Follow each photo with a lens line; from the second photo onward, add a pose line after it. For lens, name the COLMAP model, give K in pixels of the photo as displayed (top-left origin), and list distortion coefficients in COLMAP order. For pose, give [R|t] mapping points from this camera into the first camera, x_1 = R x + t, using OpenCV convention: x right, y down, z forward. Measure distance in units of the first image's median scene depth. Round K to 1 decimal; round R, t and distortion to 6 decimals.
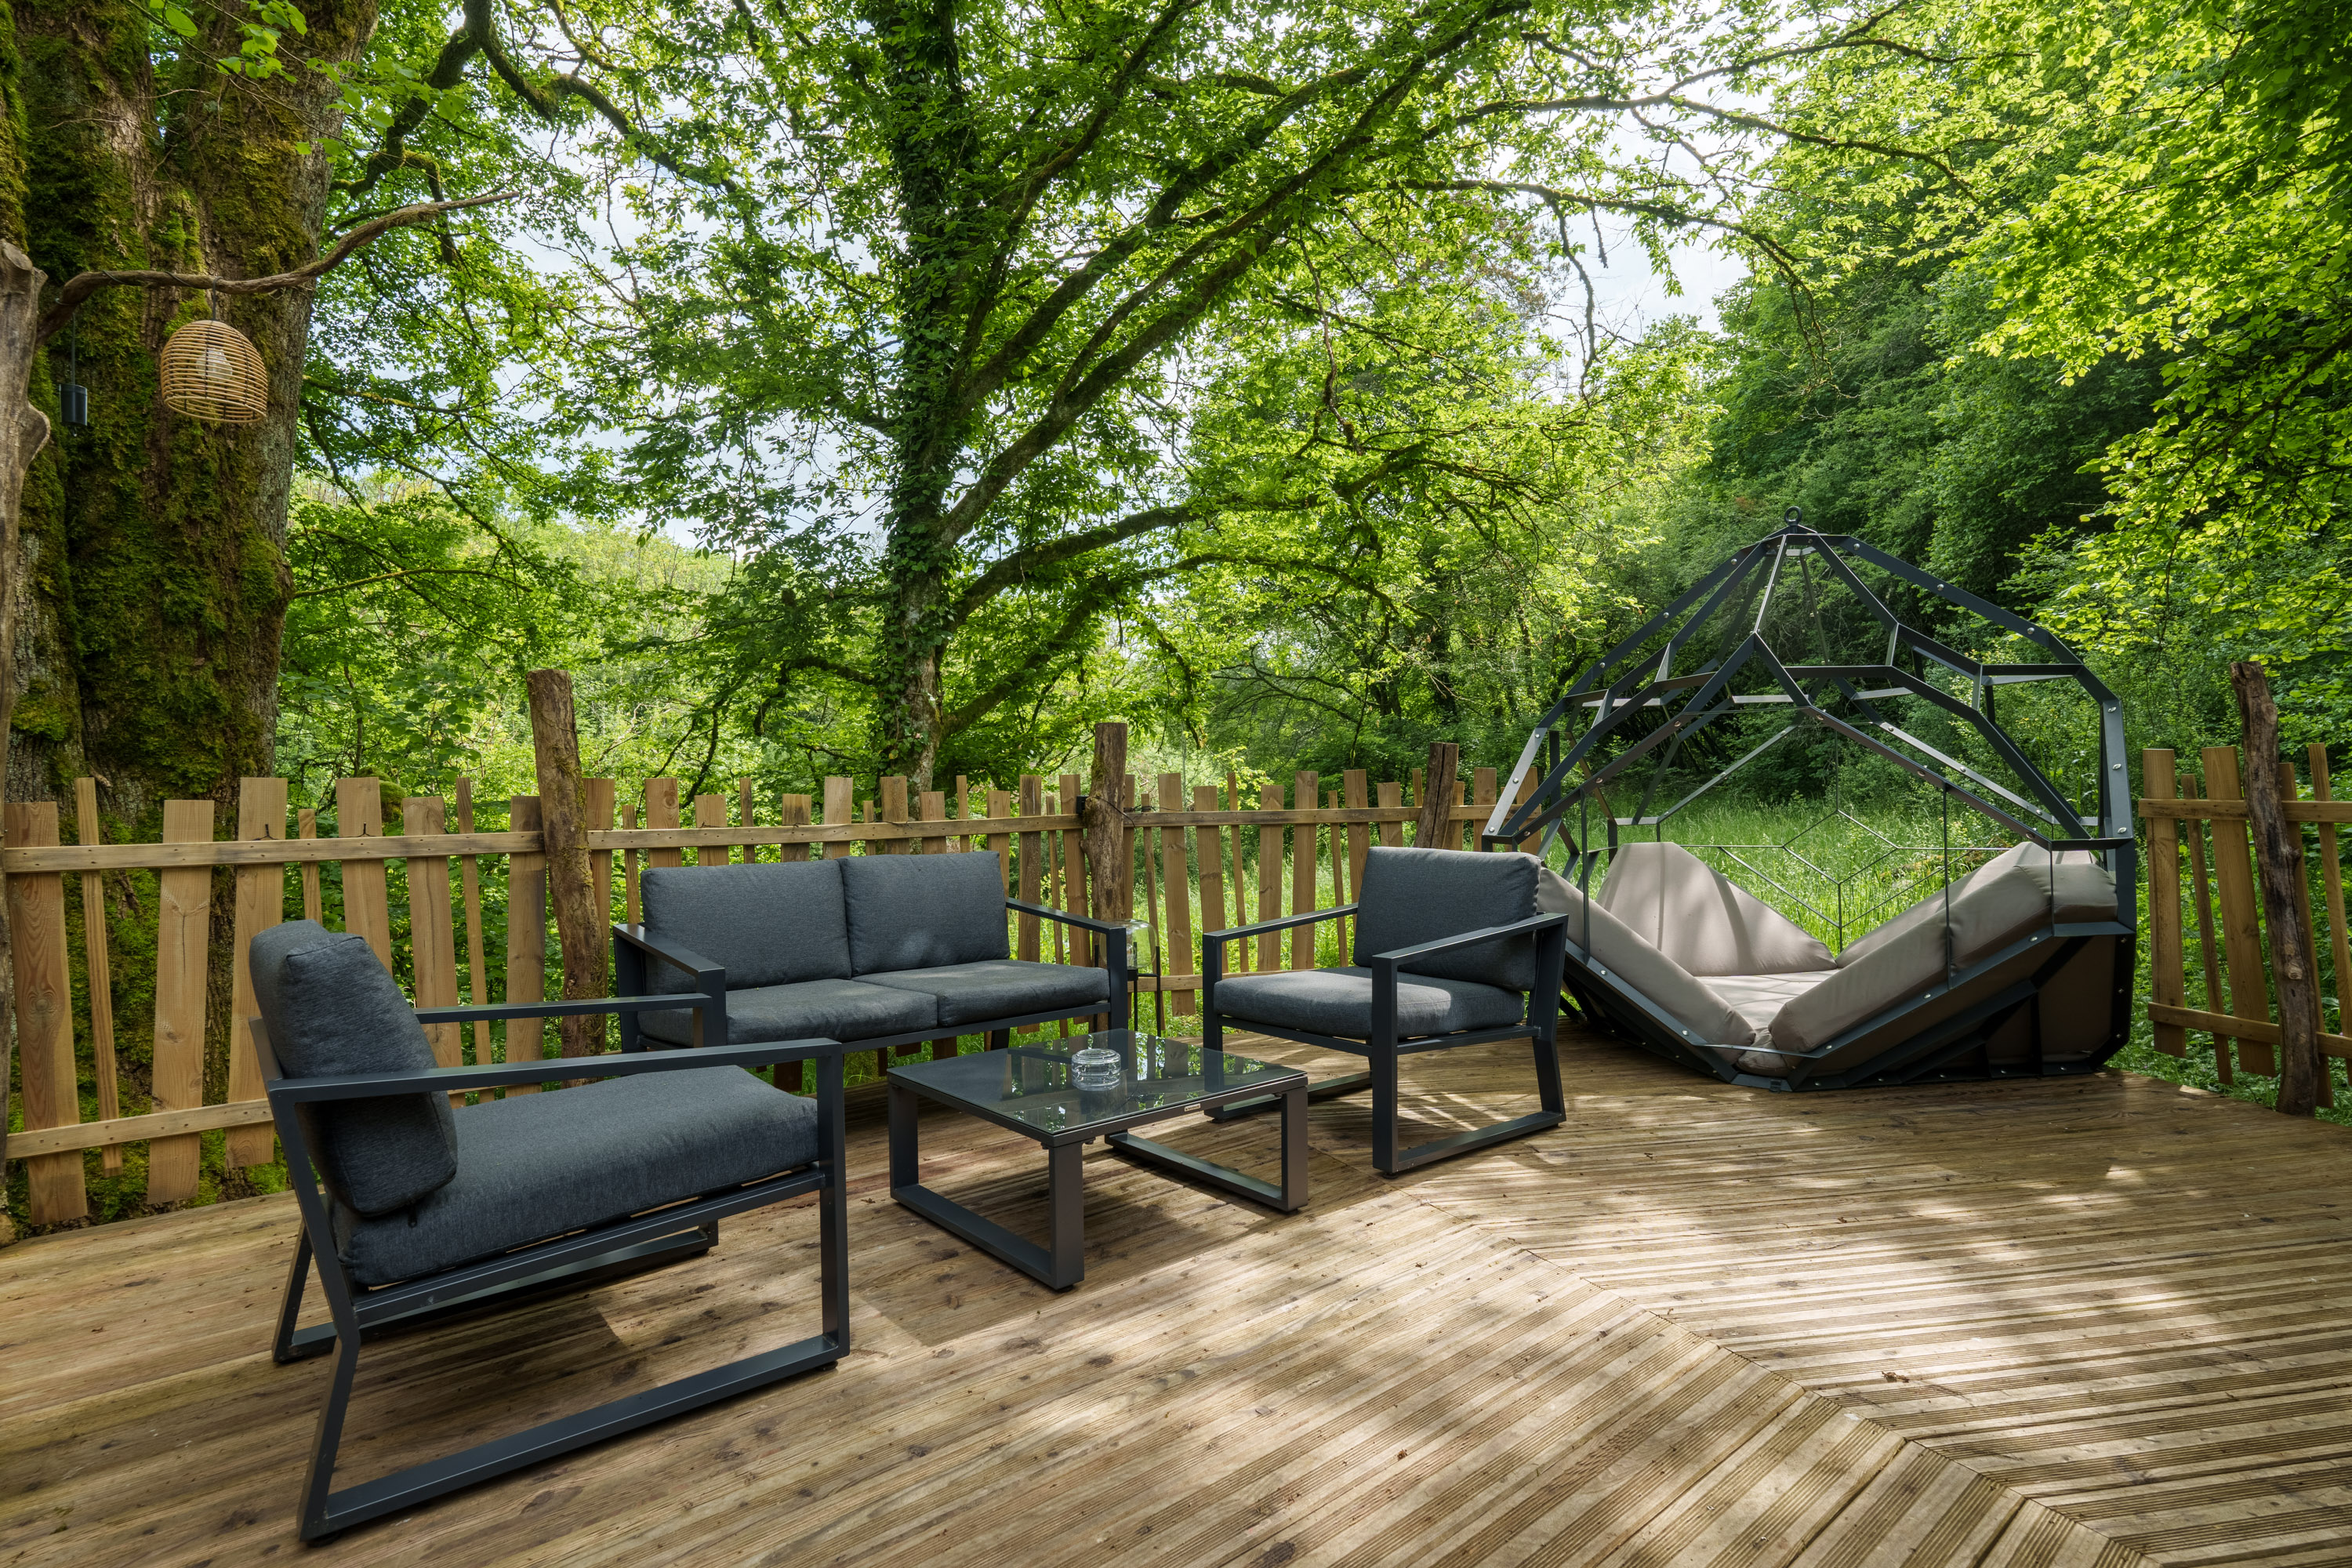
lens RADIAL K [[1220.9, 0, 1174.0], [0, 1220.9, 793.2], [0, 0, 1]] dist [-0.001136, -0.000262]
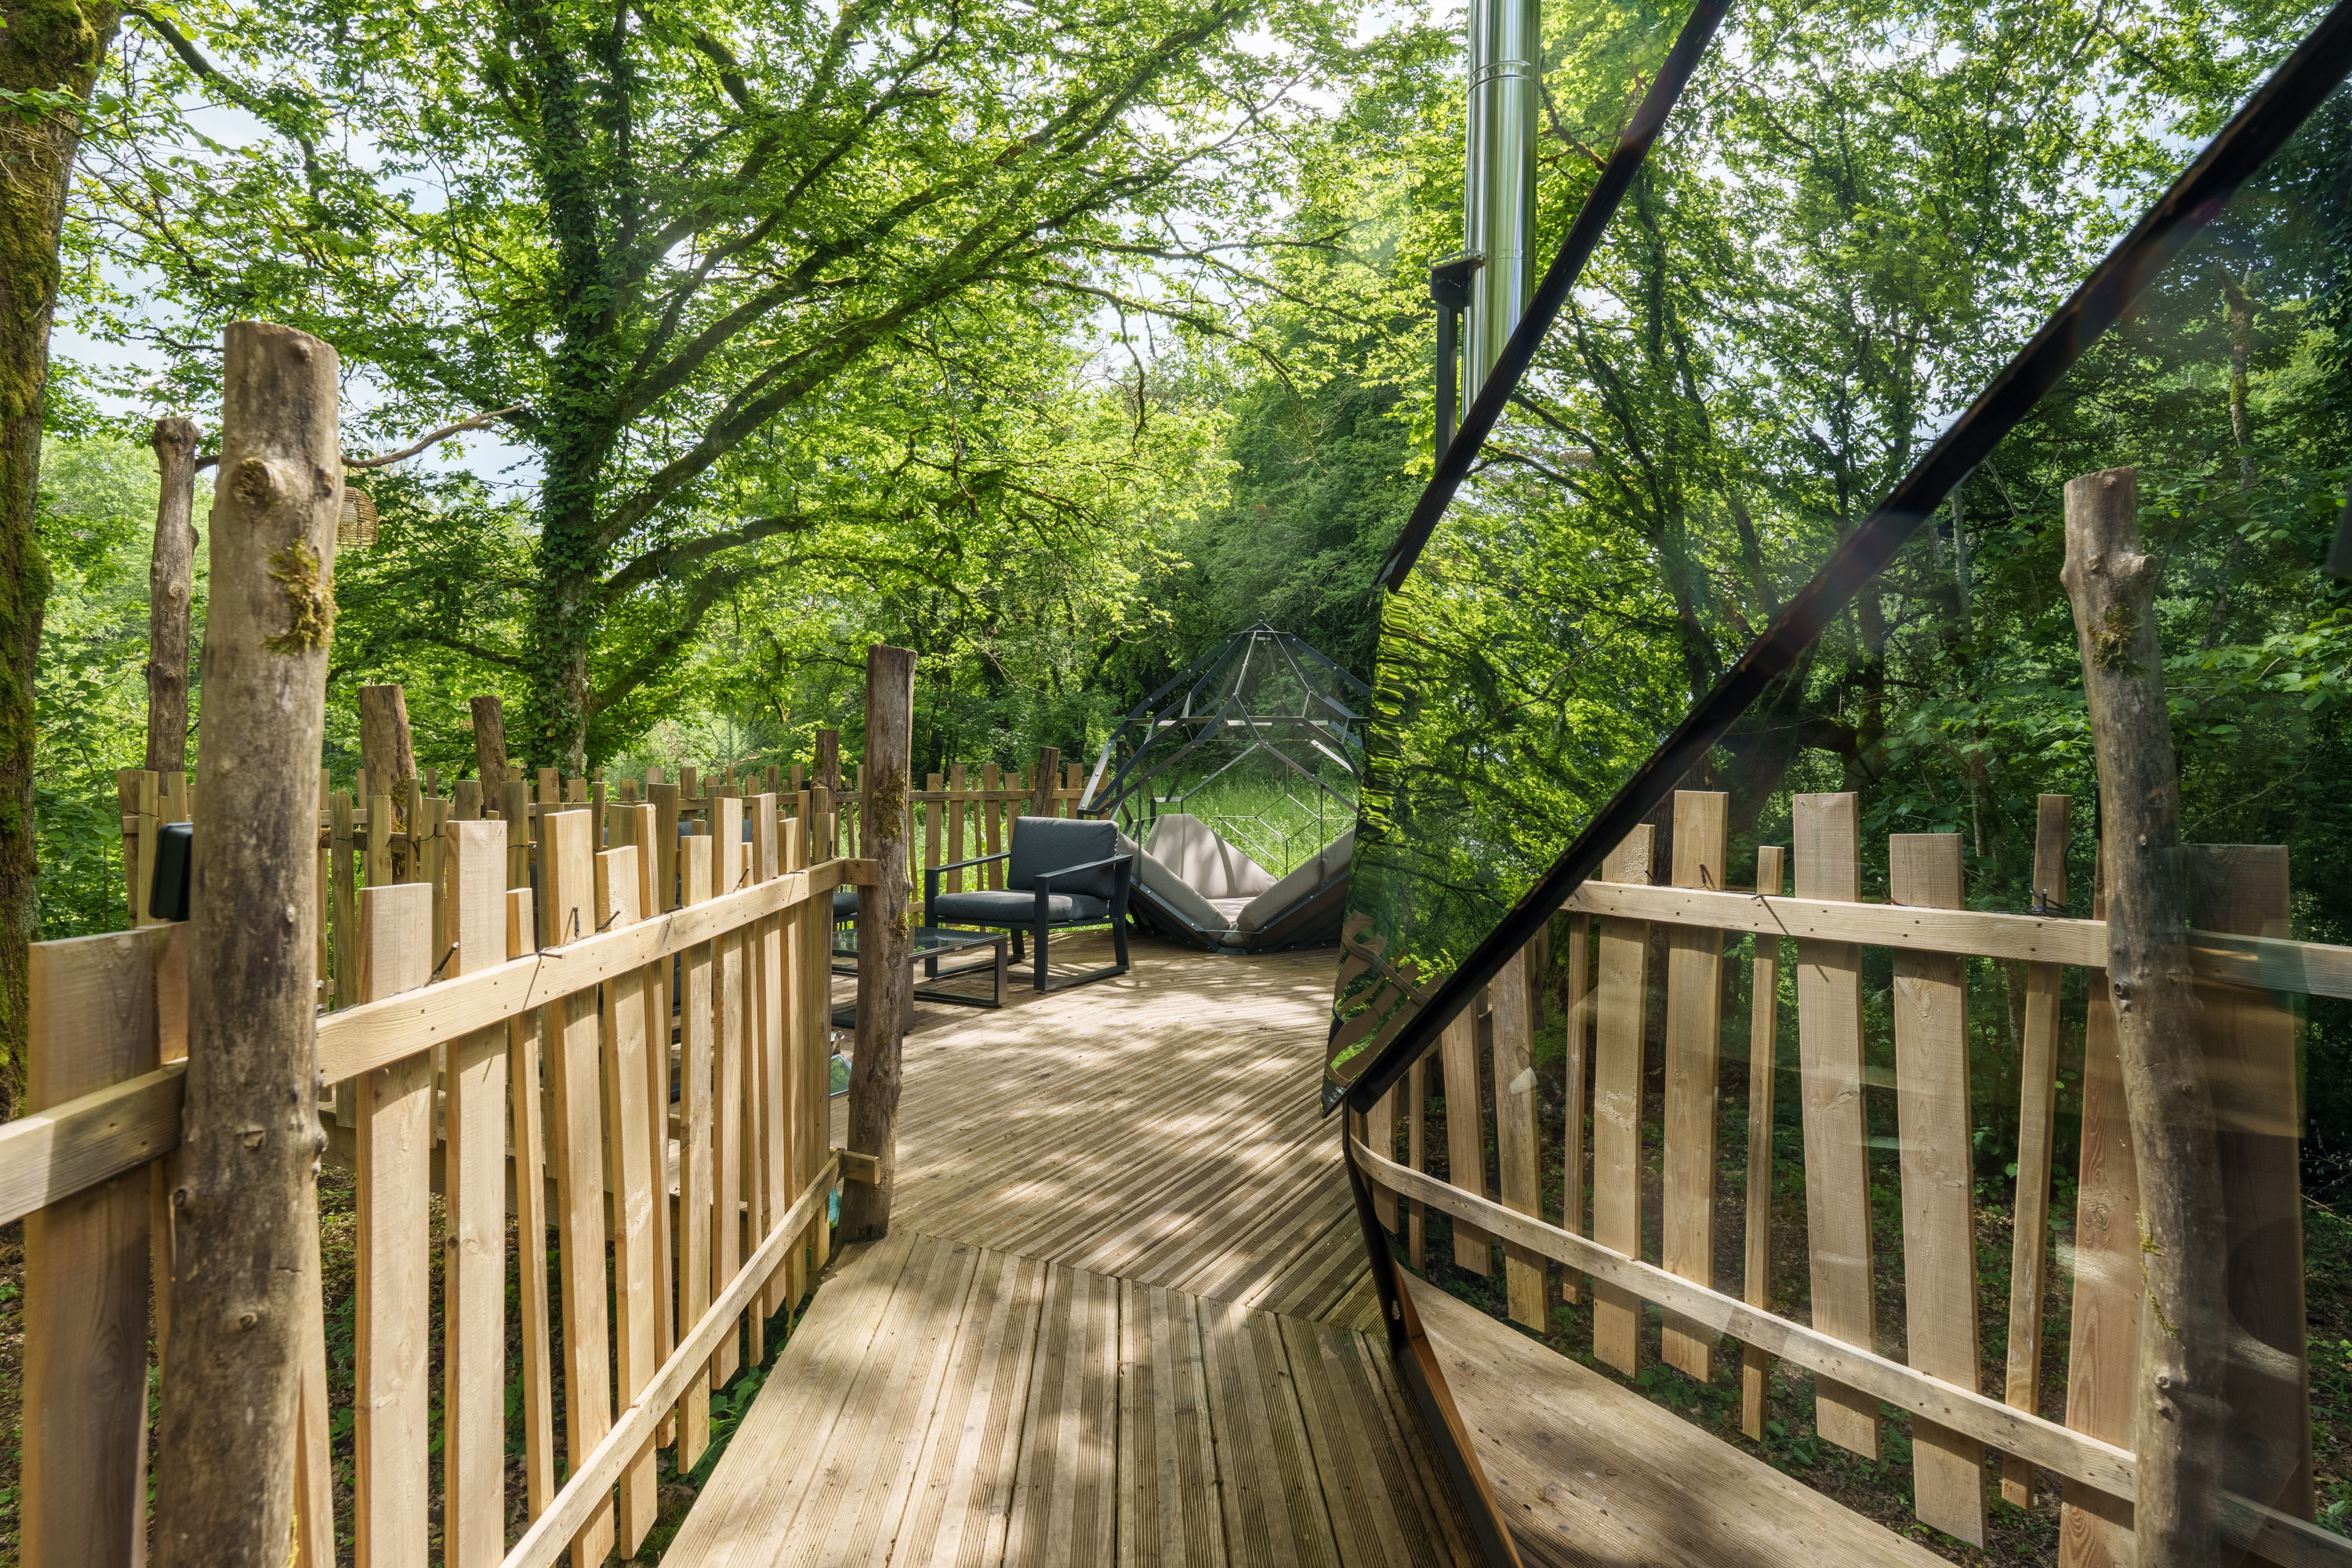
lens RADIAL K [[1311.3, 0, 1180.5], [0, 1311.3, 793.6], [0, 0, 1]] dist [-0.010204, -0.001806]
pose [[0.930629, 0.009791, 0.365833, -0.111363], [-0.019794, 0.999525, 0.023602, -0.013091], [-0.365428, -0.029206, 0.930381, -0.281809]]
